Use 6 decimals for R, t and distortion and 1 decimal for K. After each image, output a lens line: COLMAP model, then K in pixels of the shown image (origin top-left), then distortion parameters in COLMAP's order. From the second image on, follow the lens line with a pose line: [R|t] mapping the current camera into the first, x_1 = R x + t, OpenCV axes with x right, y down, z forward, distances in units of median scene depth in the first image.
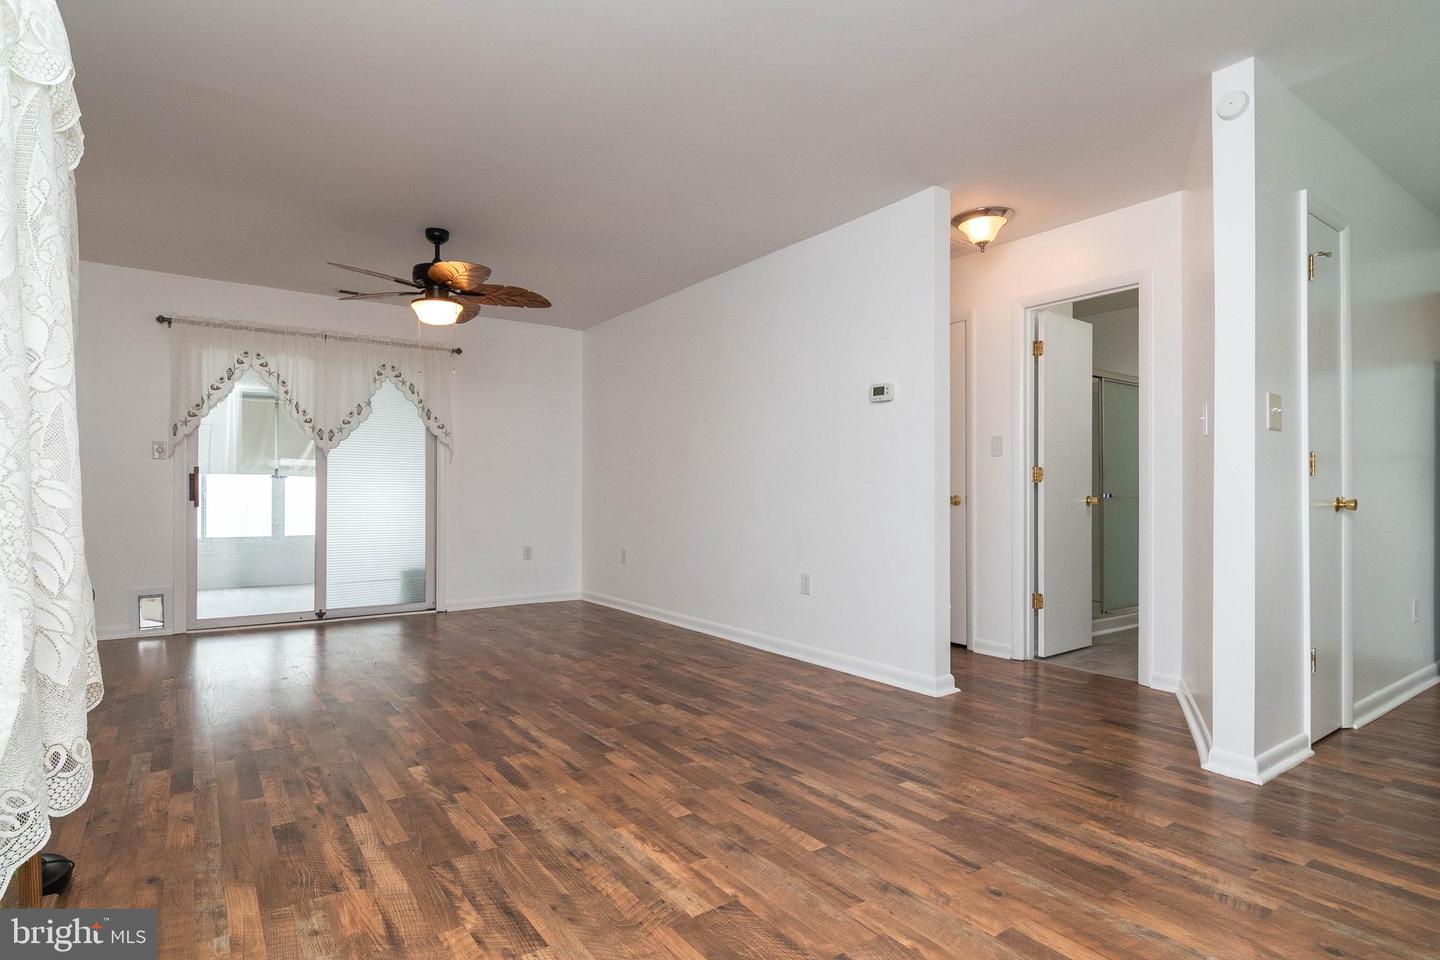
lens RADIAL K [[710.6, 0, 650.3], [0, 710.6, 495.7], [0, 0, 1]] dist [-0.003817, -0.004453]
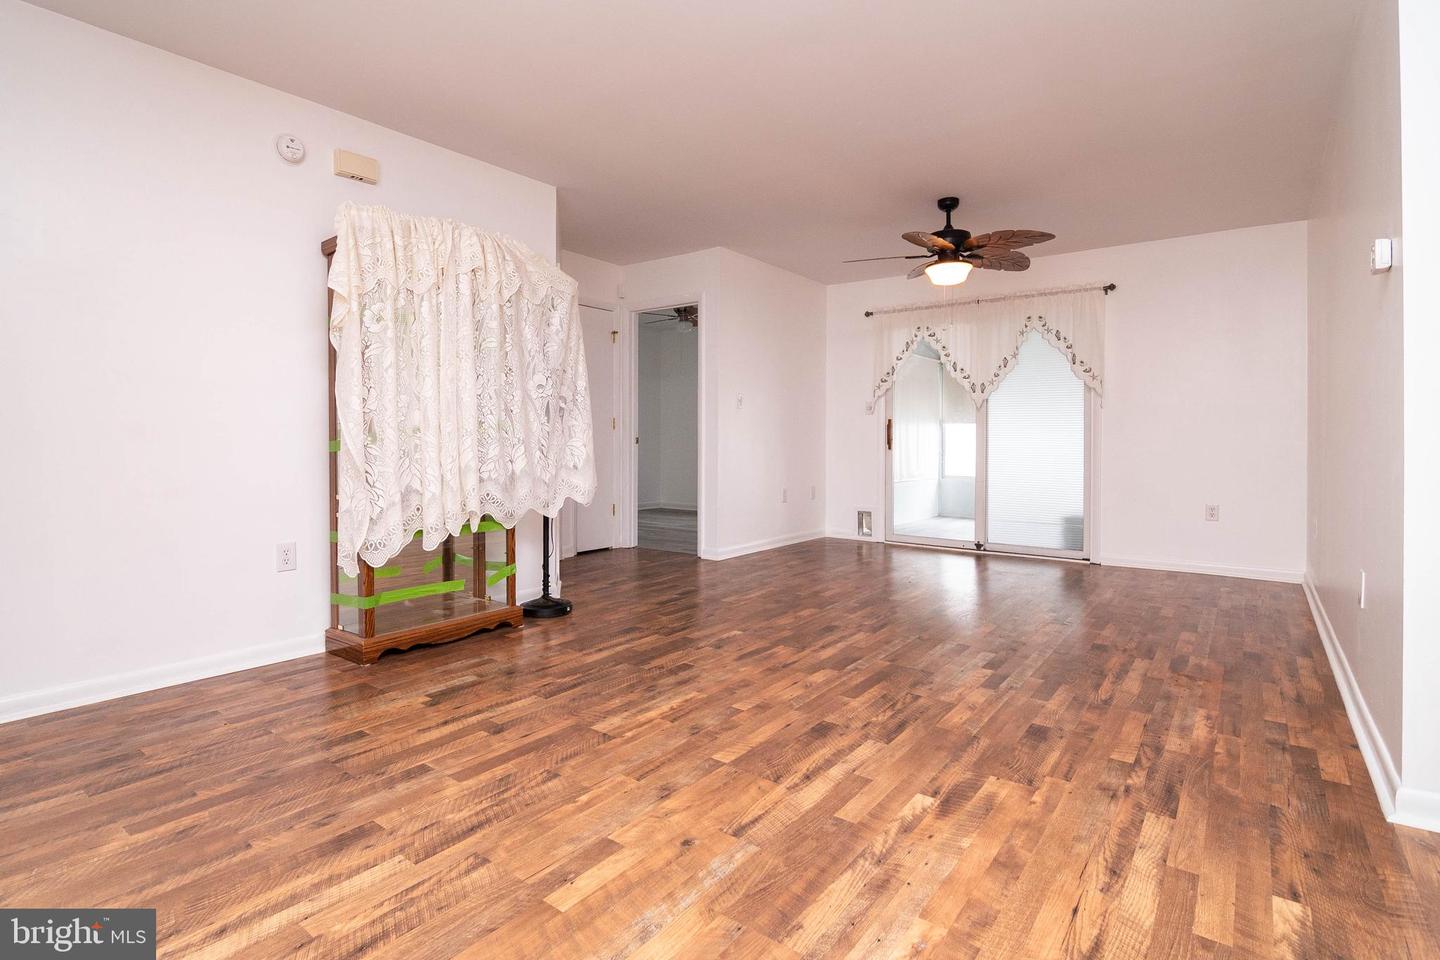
lens RADIAL K [[710.6, 0, 730.9], [0, 710.6, 437.8], [0, 0, 1]] dist [-0.003817, -0.004453]
pose [[0.358586, -0.005199, -0.933482, 0.980805], [-0.011579, 0.999883, -0.010017, 0.019045], [0.933425, 0.014401, 0.358484, 0.495496]]
